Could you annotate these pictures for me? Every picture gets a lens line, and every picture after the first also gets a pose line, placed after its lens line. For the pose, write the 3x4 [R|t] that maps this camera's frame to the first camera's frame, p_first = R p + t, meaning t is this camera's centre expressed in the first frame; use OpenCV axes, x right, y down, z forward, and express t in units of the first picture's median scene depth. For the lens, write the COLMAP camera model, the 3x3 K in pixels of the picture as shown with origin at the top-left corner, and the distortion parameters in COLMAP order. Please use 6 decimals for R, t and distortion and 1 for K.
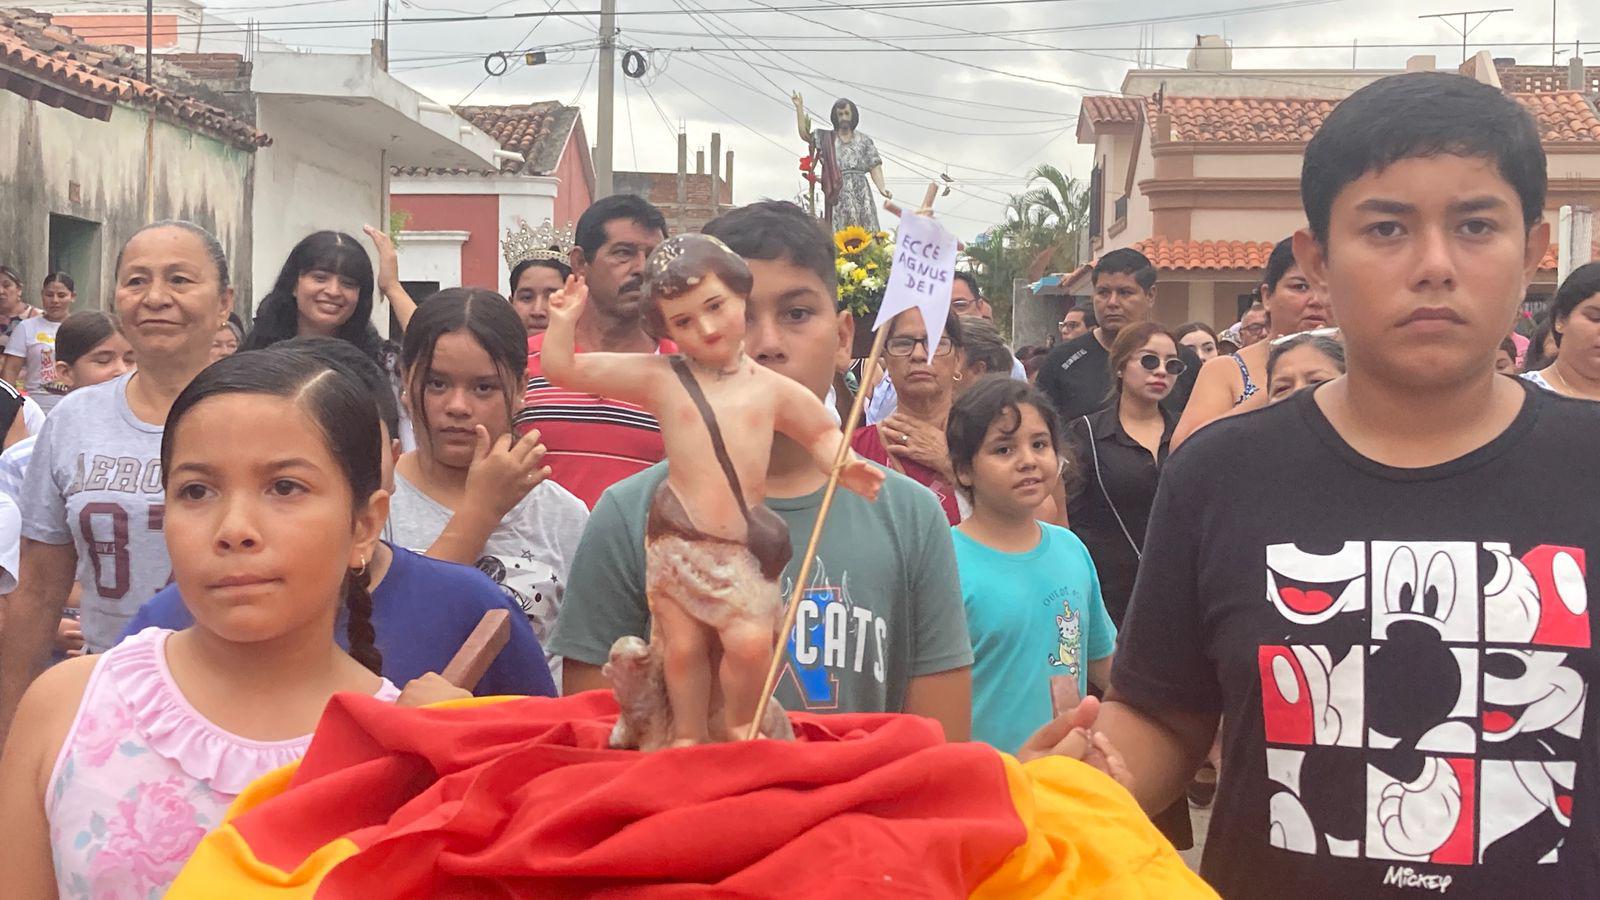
lens RADIAL K [[2306.4, 0, 852.7], [0, 2306.4, 428.6], [0, 0, 1]] dist [0.479591, -2.689556]
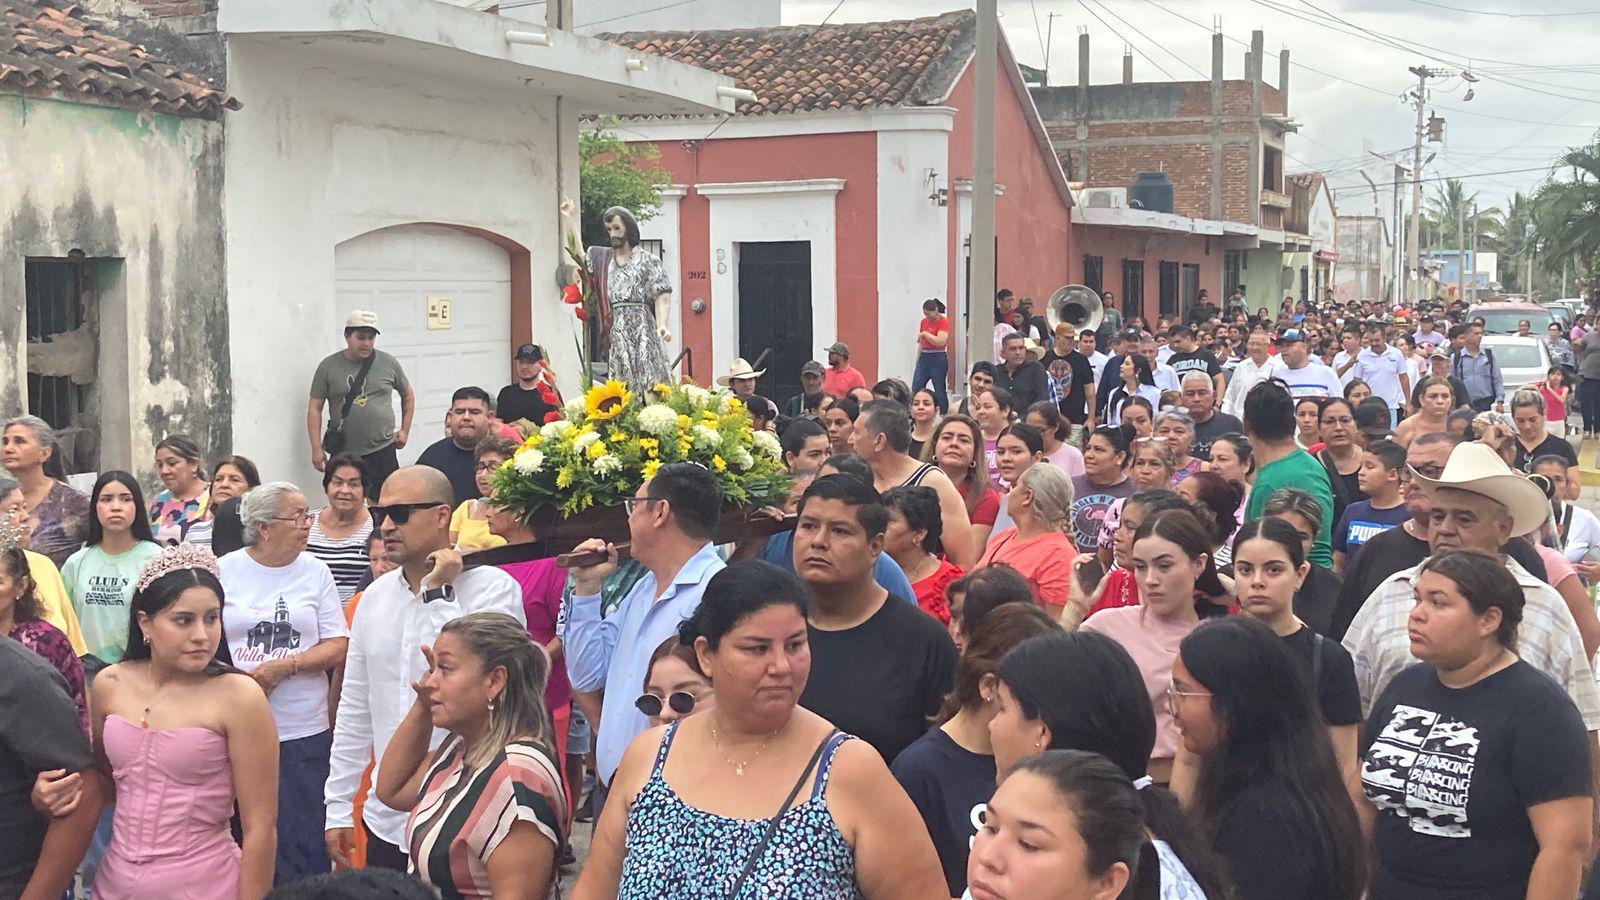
lens RADIAL K [[2306.4, 0, 852.7], [0, 2306.4, 428.6], [0, 0, 1]] dist [0.479591, -2.689556]
pose [[0.956636, -0.003009, -0.291271, 0.077671], [0.014983, 0.999131, 0.038886, -0.028551], [0.290901, -0.041564, 0.955850, 0.219438]]
